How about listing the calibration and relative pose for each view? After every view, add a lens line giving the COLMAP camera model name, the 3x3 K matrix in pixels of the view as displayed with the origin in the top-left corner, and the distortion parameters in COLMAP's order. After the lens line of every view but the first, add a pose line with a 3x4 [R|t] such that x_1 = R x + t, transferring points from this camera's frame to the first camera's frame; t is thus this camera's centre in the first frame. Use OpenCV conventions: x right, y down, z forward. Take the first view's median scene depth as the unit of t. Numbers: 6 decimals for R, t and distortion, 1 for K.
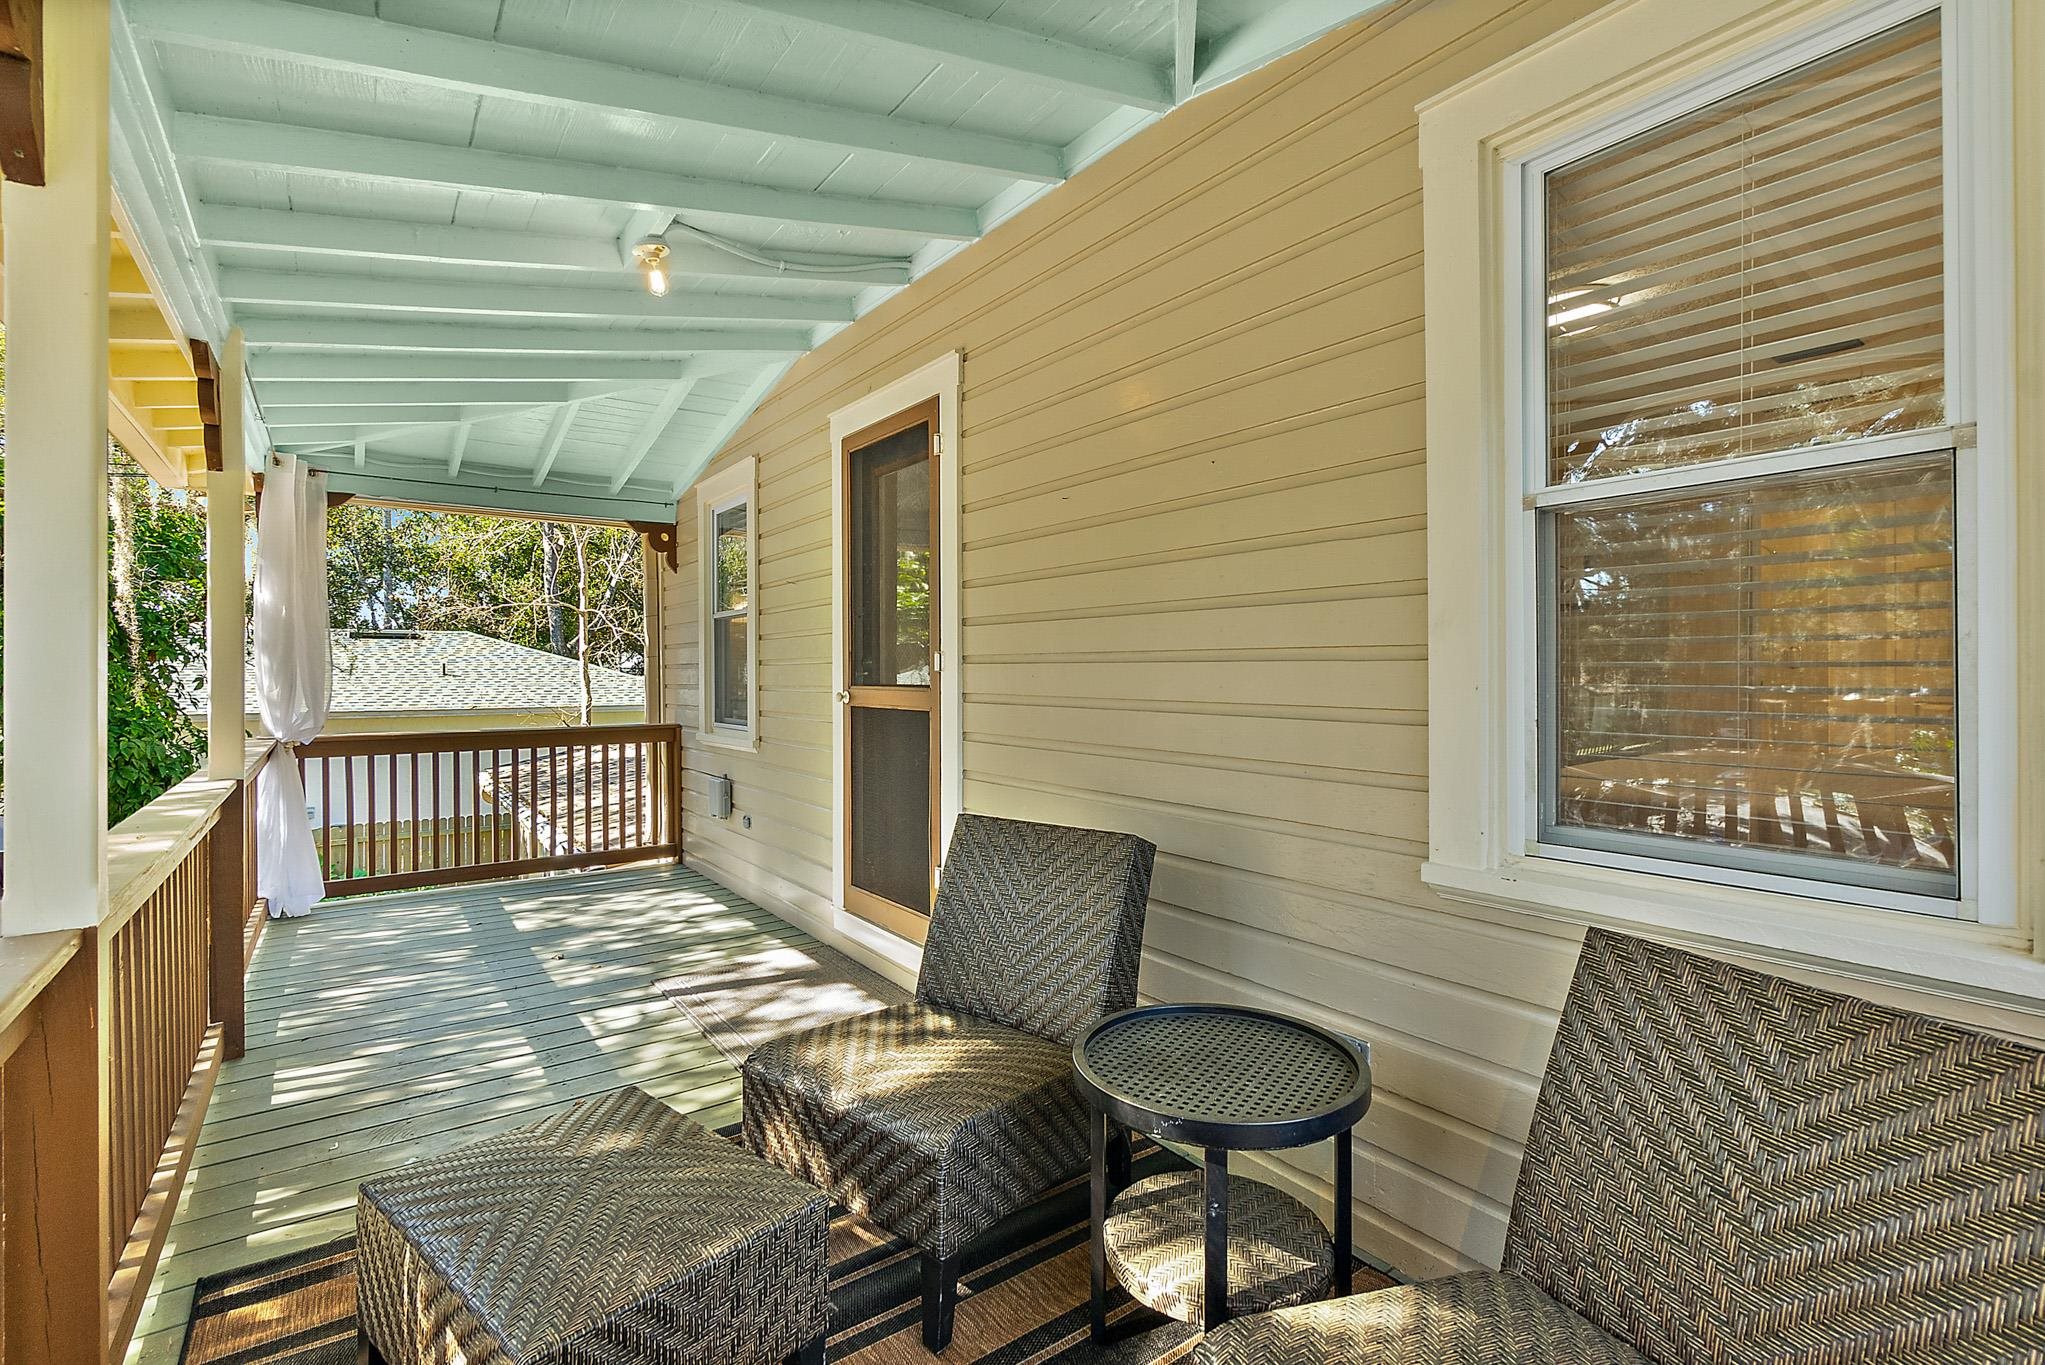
lens RADIAL K [[905.9, 0, 1009.9], [0, 905.9, 668.4], [0, 0, 1]] dist [-0.010644, -0.000225]
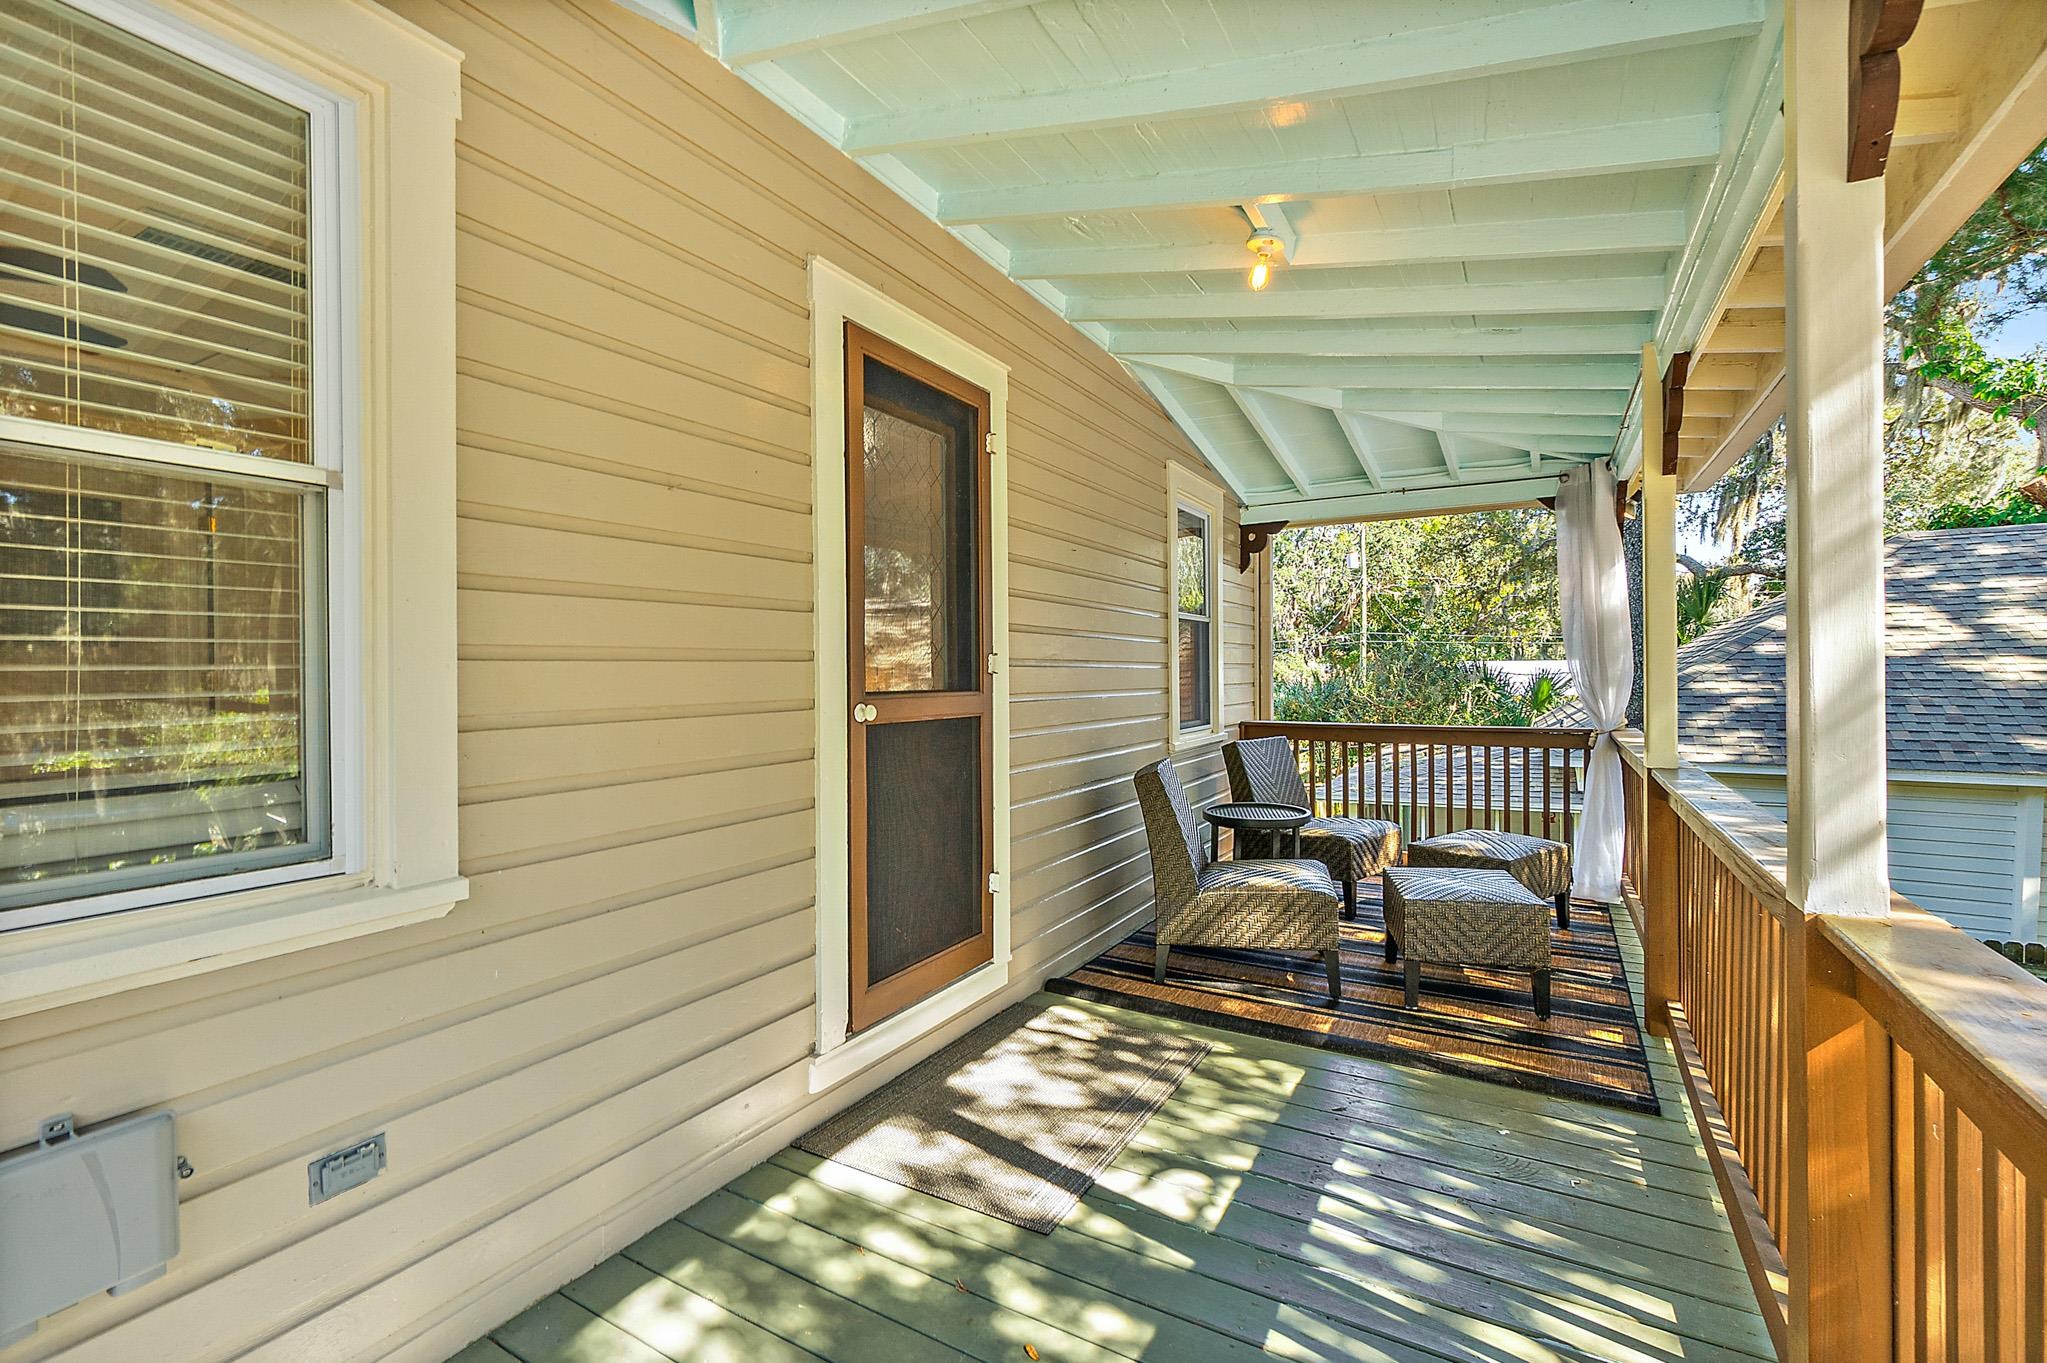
lens RADIAL K [[906.8, 0, 1010.9], [0, 906.8, 667.4], [0, 0, 1]] dist [-0.010644, -0.000225]
pose [[-0.394149, 0.004202, 0.919037, -0.982468], [-0.001506, 0.999985, -0.005218, 0.001598], [-0.919045, -0.003441, -0.394136, 1.355338]]
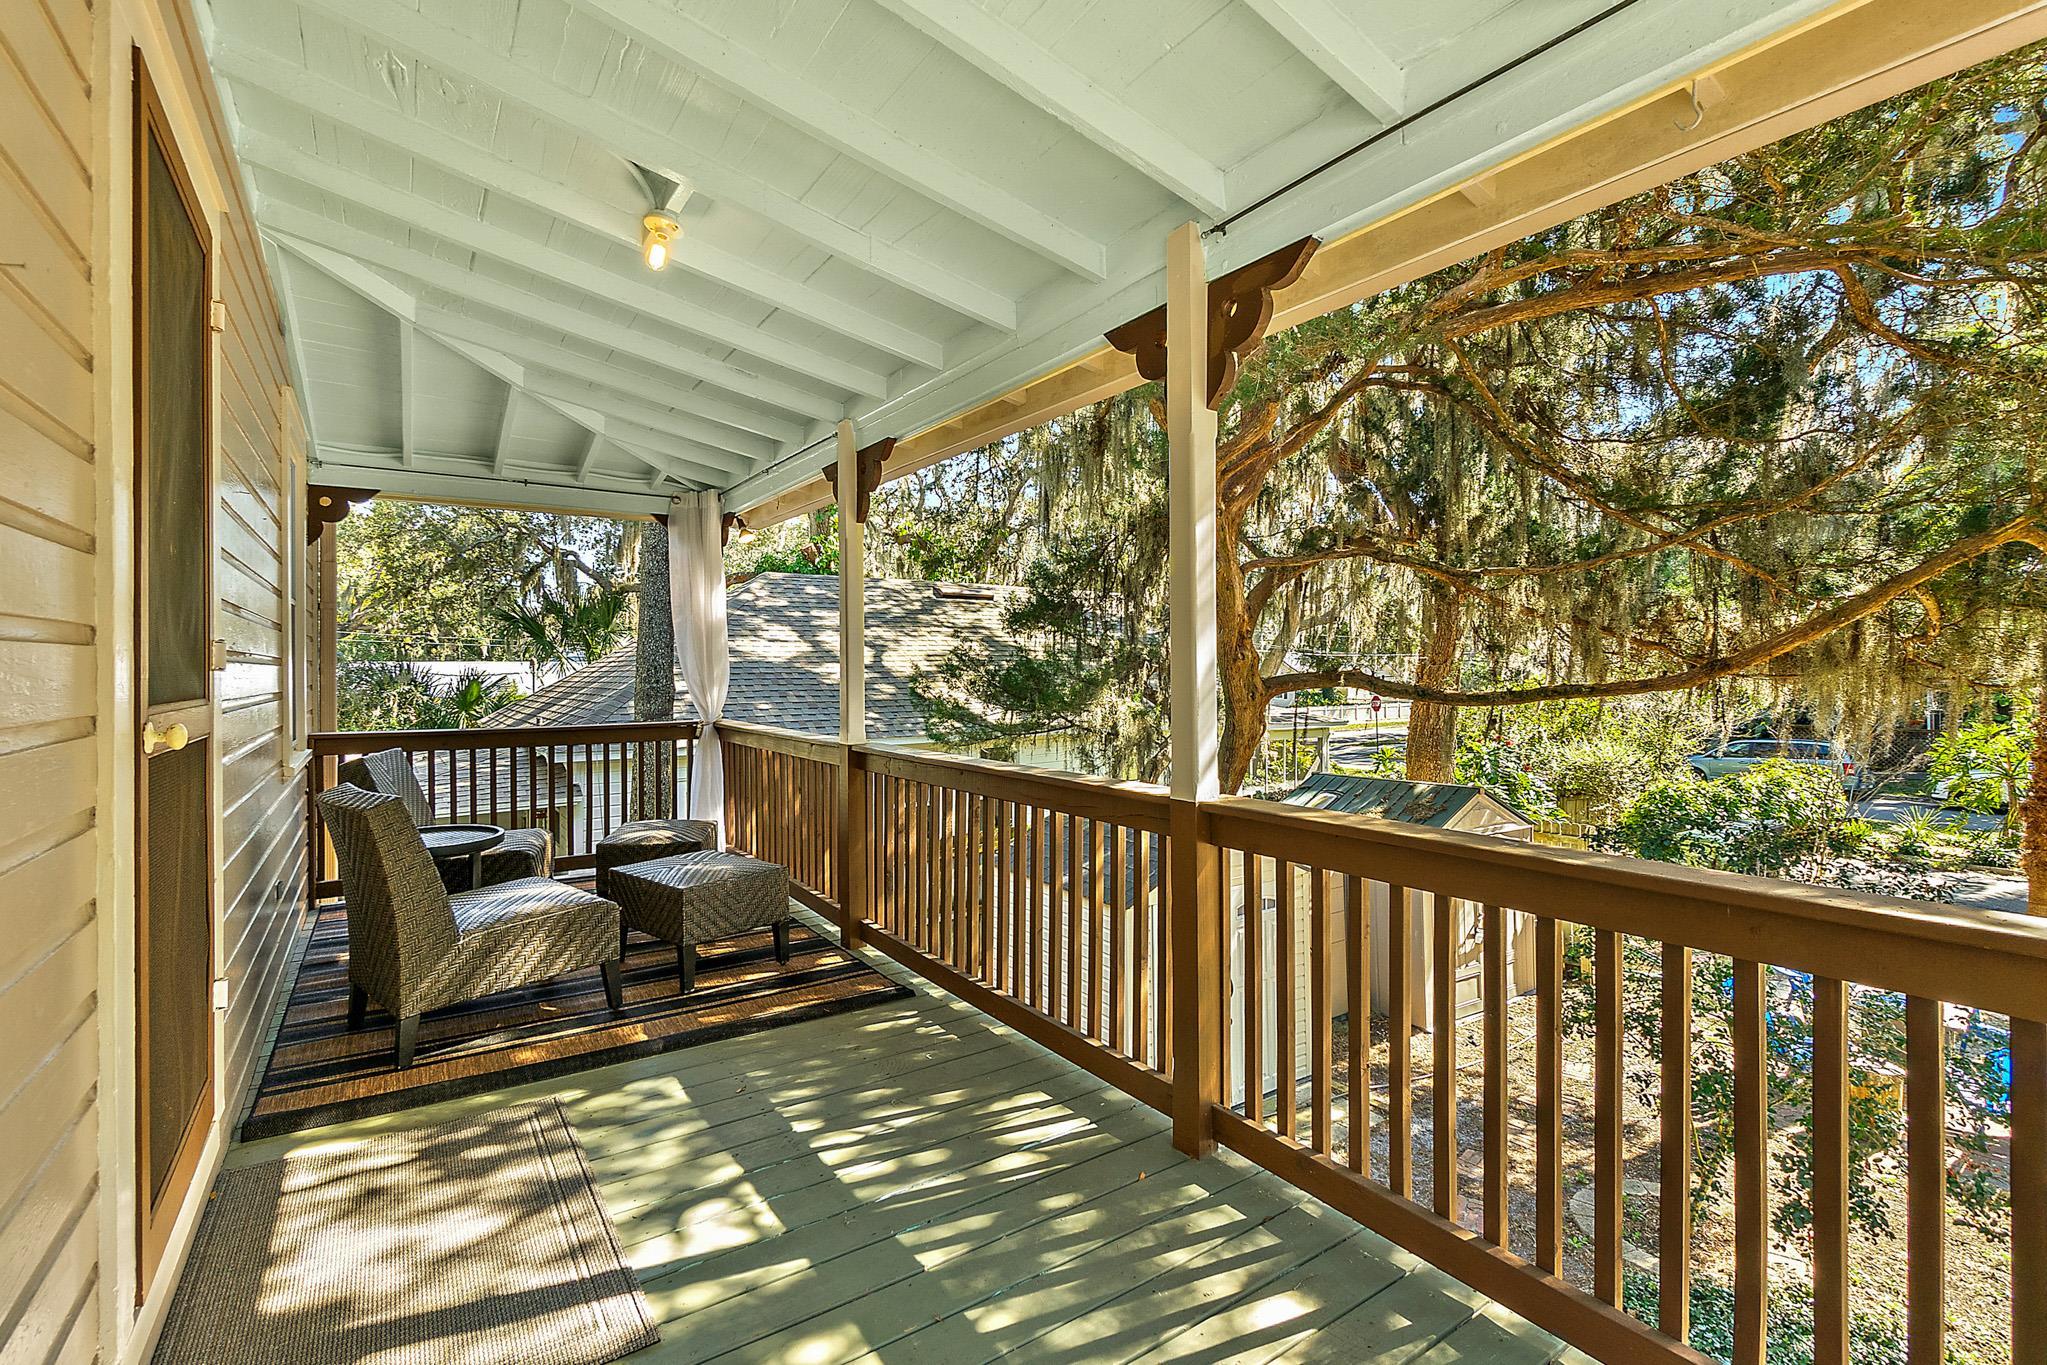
lens RADIAL K [[903.0, 0, 1030.0], [0, 903.0, 638.2], [0, 0, 1]] dist [-0.017950, 0.000120]
pose [[-0.999807, 0.000187, 0.019664, -0.649961], [-0.000626, 0.999144, -0.041356, 0.007445], [-0.019655, -0.041360, -0.998951, 1.599936]]
